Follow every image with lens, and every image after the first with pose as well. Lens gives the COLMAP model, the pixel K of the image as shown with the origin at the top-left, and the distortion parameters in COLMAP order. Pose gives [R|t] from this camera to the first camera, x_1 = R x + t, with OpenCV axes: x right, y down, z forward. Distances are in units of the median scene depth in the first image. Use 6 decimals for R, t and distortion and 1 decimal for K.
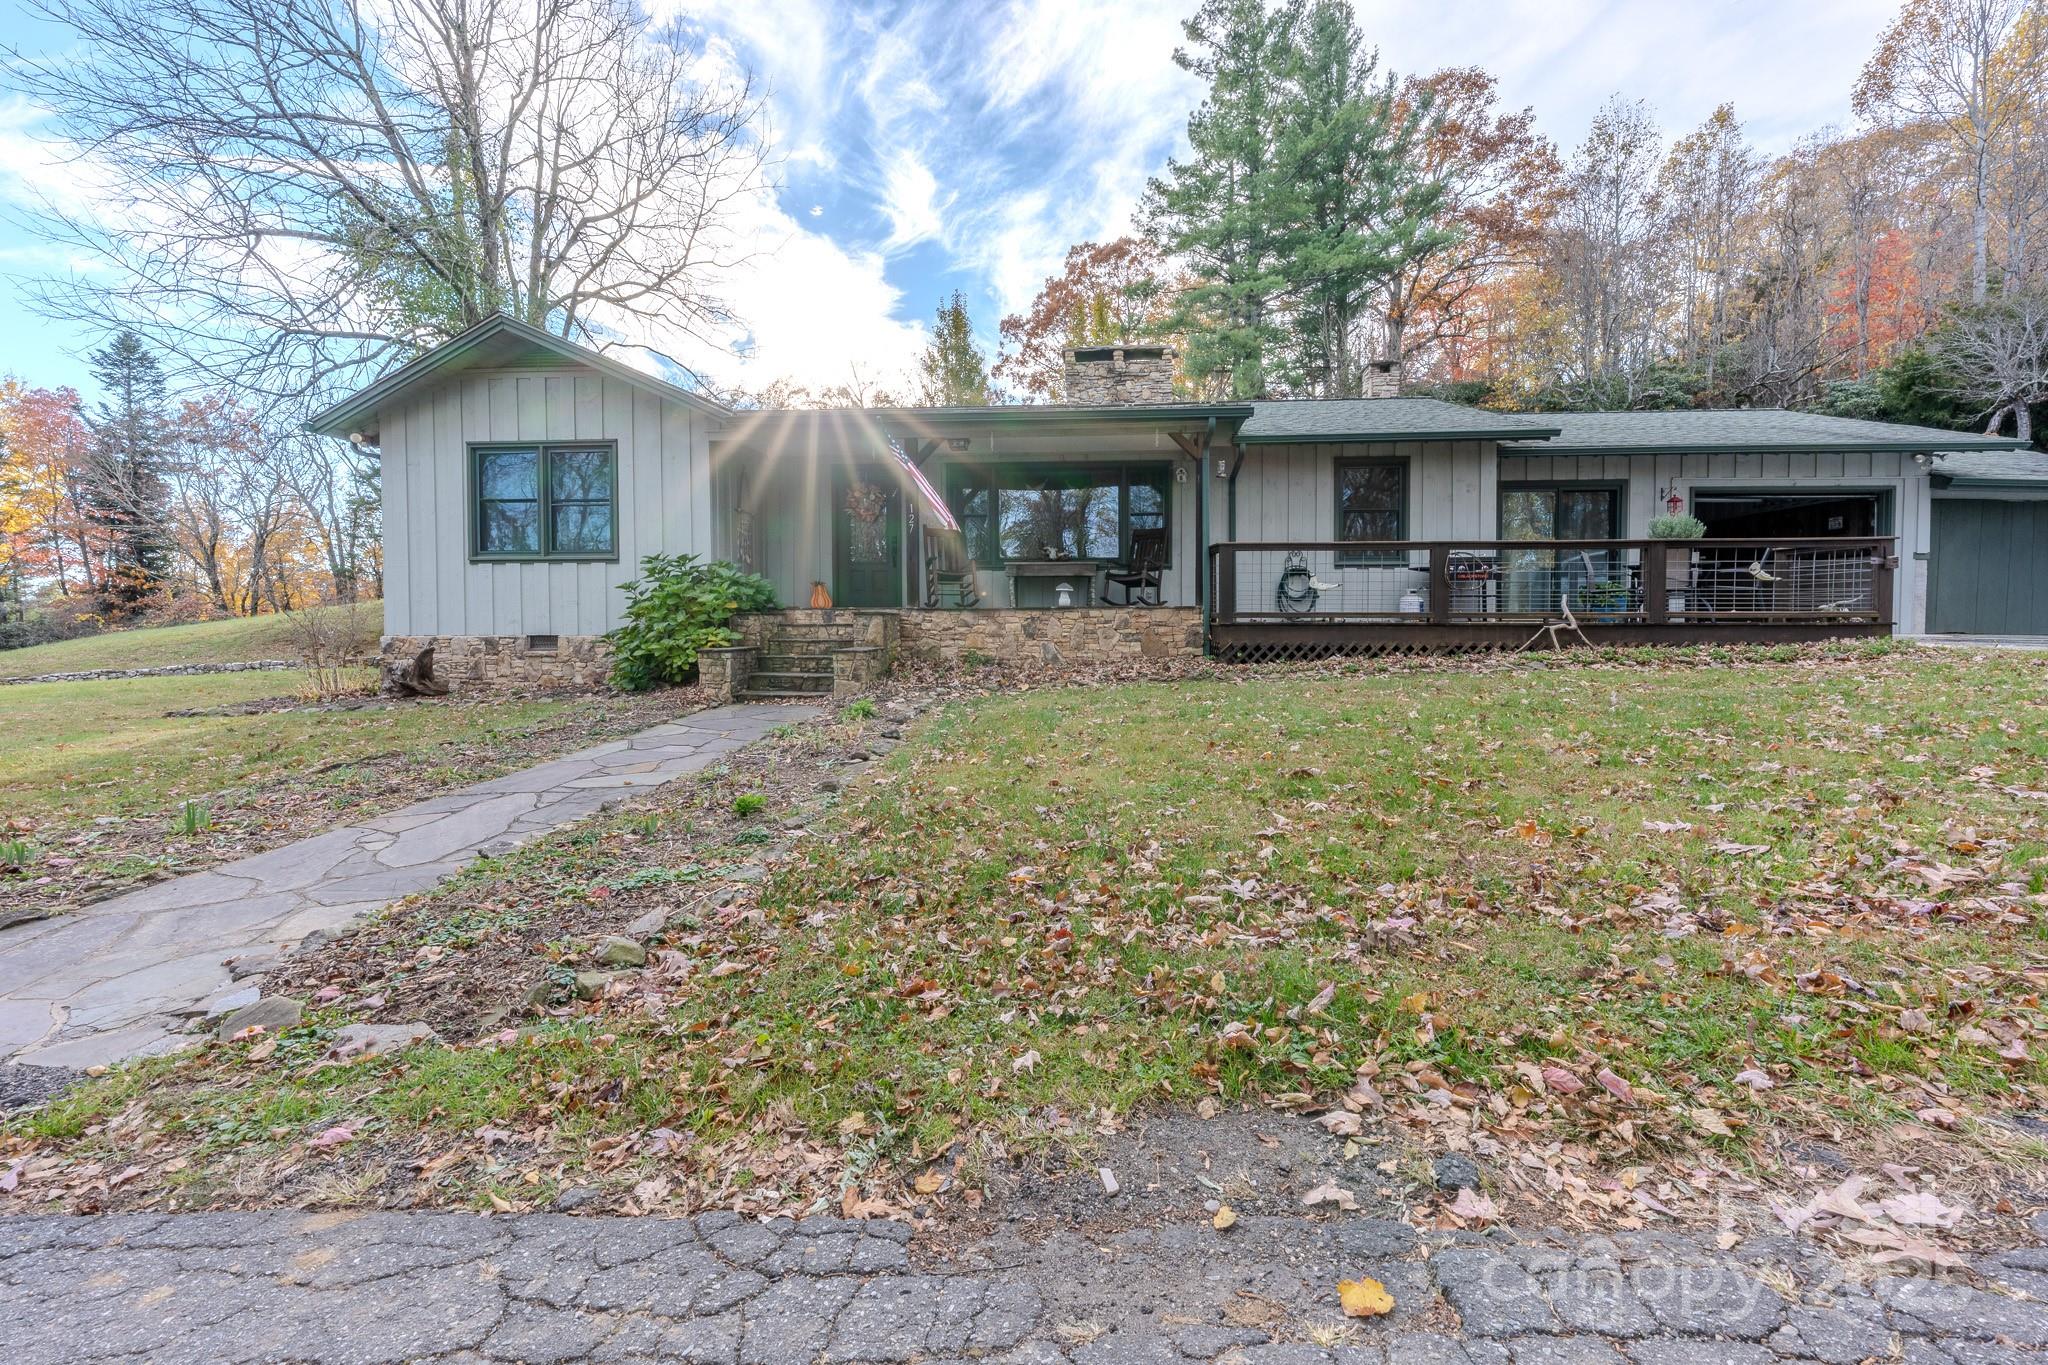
lens RADIAL K [[875.8, 0, 1057.0], [0, 875.8, 631.9], [0, 0, 1]] dist [-0.001007, -0.000065]
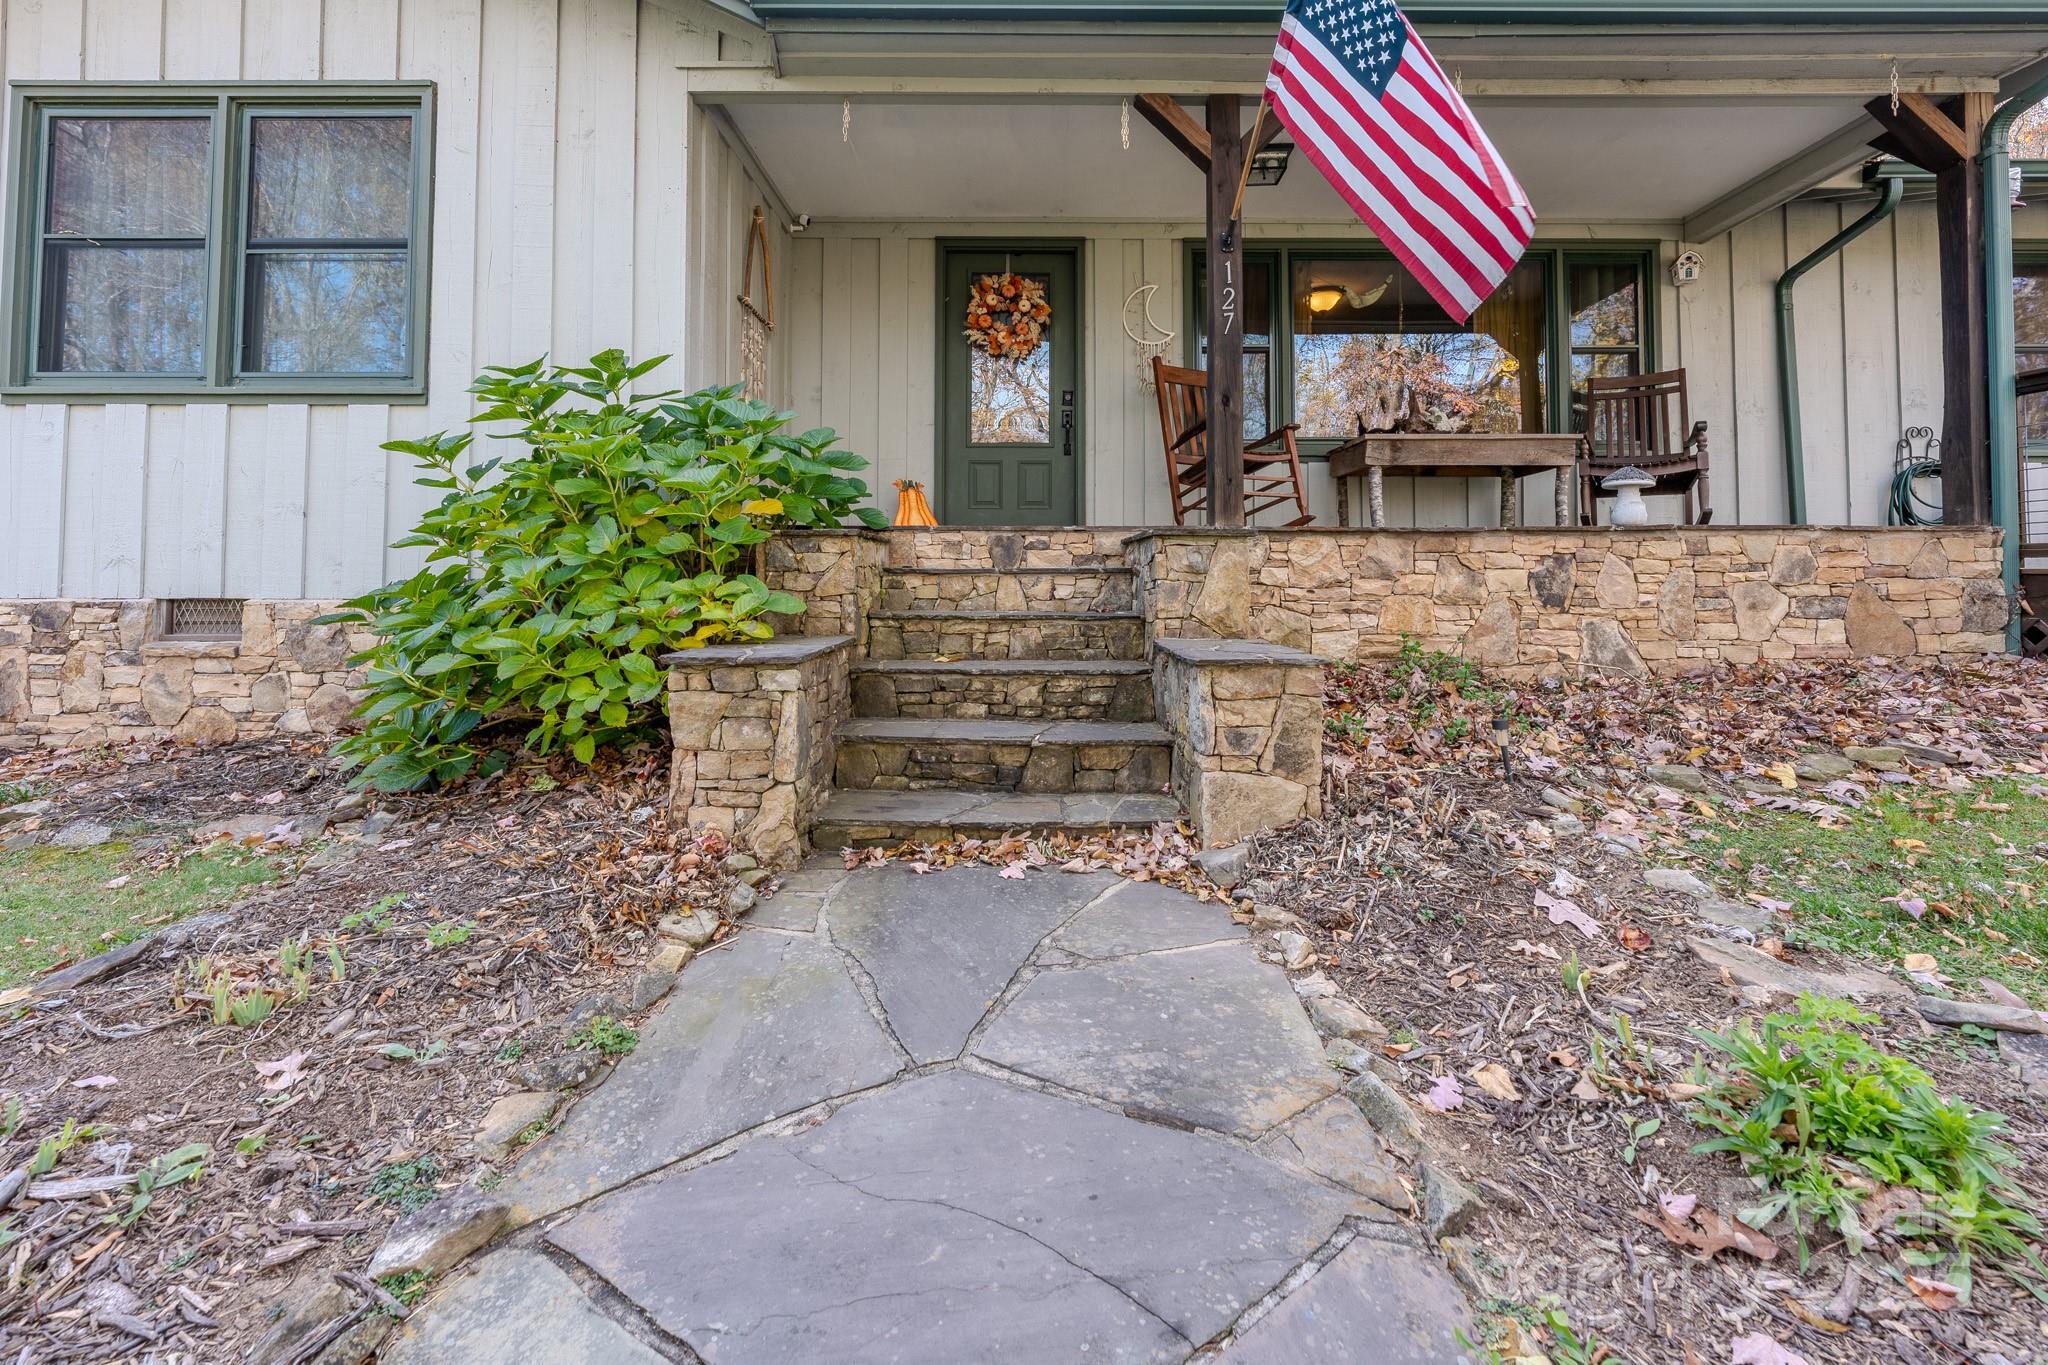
lens RADIAL K [[822.5, 0, 1026.8], [0, 822.5, 541.9], [0, 0, 1]] dist [-0.001670, -0.000335]
pose [[0.995970, 0.007435, 0.089376, -0.294277], [-0.002021, 0.998165, -0.060513, 0.000414], [-0.089662, 0.060088, 0.994158, 0.672272]]
